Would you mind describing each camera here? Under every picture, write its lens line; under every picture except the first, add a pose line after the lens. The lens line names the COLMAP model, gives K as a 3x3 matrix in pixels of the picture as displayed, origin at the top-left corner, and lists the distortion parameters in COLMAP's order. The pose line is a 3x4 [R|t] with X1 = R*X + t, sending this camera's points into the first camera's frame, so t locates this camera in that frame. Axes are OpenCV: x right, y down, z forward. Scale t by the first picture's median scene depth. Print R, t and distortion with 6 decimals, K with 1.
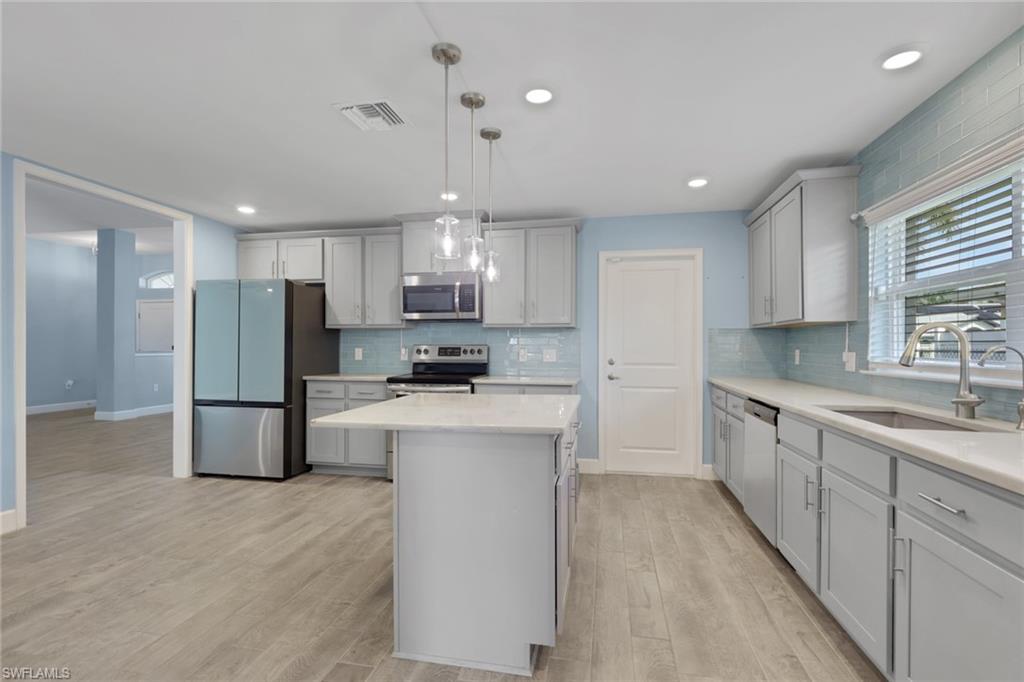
lens RADIAL K [[483.7, 0, 514.2], [0, 483.7, 346.4], [0, 0, 1]] dist [-0.000322, 0.000259]
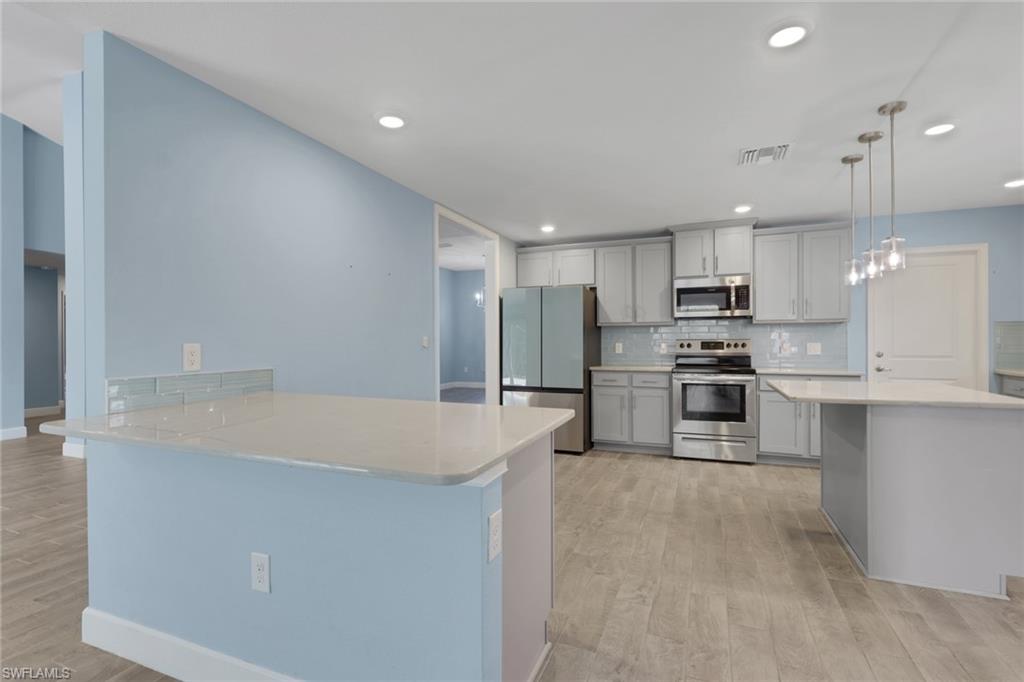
lens RADIAL K [[482.9, 0, 507.6], [0, 482.9, 341.8], [0, 0, 1]] dist [-0.004720, 0.000042]
pose [[0.980270, -0.006738, -0.197548, -0.405642], [0.006908, 0.999976, 0.000170, -0.001392], [0.197543, -0.001531, 0.980293, -0.197734]]
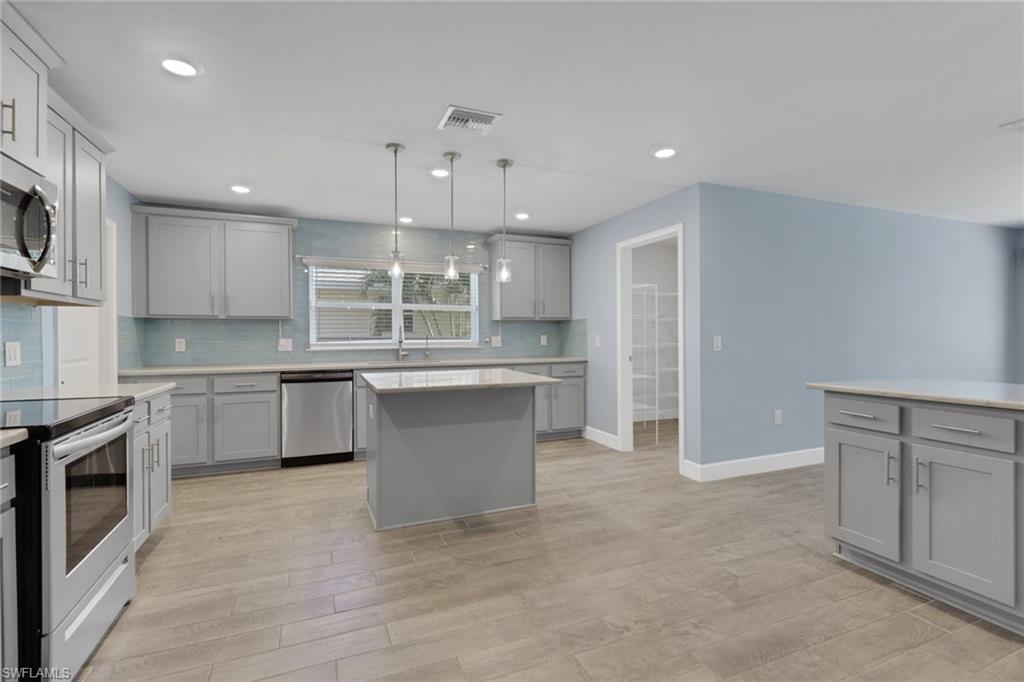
lens RADIAL K [[470.2, 0, 516.3], [0, 470.2, 338.7], [0, 0, 1]] dist [0.000118, 0.000231]
pose [[-0.557318, -0.005675, 0.830280, -0.716000], [0.005099, 0.999934, 0.010257, -0.000897], [-0.830284, 0.009950, -0.557252, 0.876898]]
